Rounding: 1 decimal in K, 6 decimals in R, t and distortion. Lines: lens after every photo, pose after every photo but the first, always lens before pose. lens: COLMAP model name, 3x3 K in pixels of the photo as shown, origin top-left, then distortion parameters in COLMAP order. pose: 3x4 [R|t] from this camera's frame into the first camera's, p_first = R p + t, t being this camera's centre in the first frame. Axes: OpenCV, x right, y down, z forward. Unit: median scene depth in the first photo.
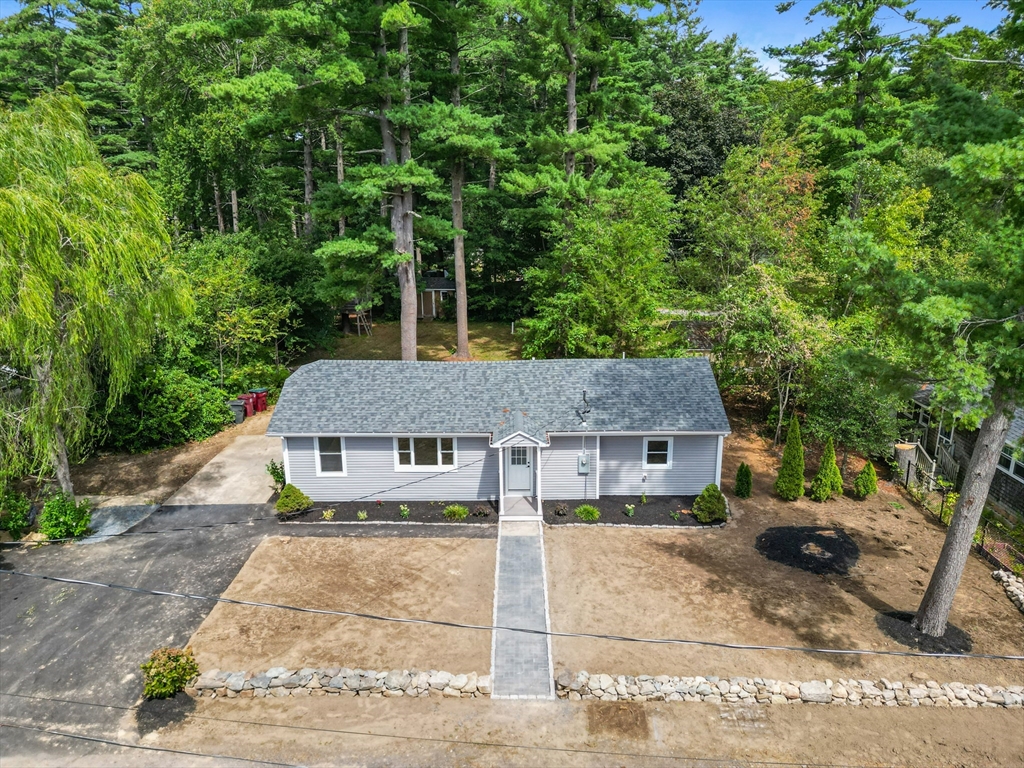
lens RADIAL K [[716.3, 0, 513.1], [0, 716.3, 380.5], [0, 0, 1]] dist [0.066467, -0.054118]
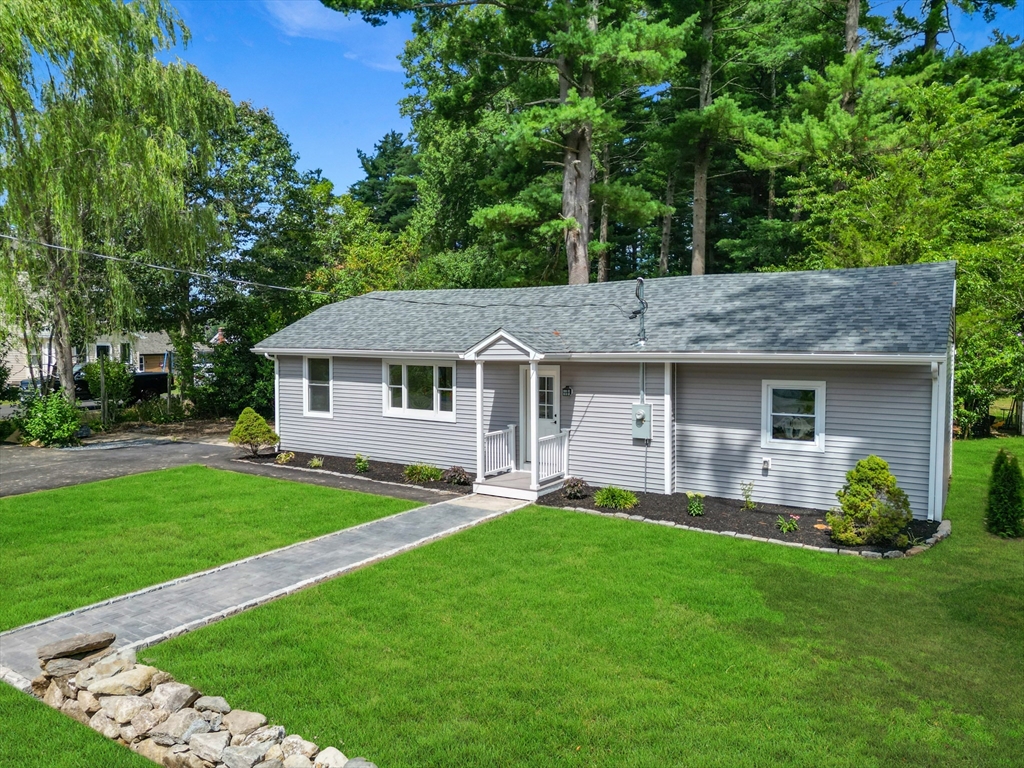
lens RADIAL K [[716.3, 0, 513.1], [0, 716.3, 380.5], [0, 0, 1]] dist [0.066467, -0.054118]
pose [[0.847919, 0.036601, -0.528861, 0.304576], [-0.148971, 0.973866, -0.171444, 0.194076], [0.508765, 0.224156, 0.831211, 0.487838]]
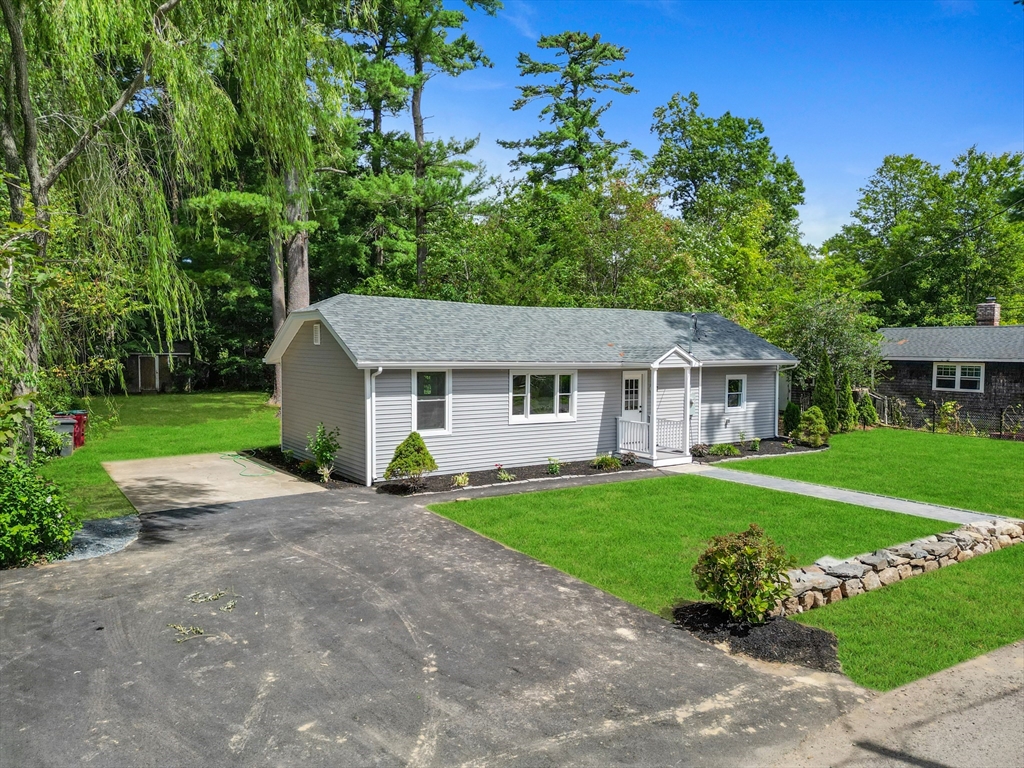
lens RADIAL K [[716.3, 0, 513.1], [0, 716.3, 380.5], [0, 0, 1]] dist [0.066467, -0.054118]
pose [[0.818103, -0.010762, 0.574971, -0.575631], [0.139963, 0.973487, -0.180926, 0.215464], [-0.557780, 0.228491, 0.797918, 0.419220]]
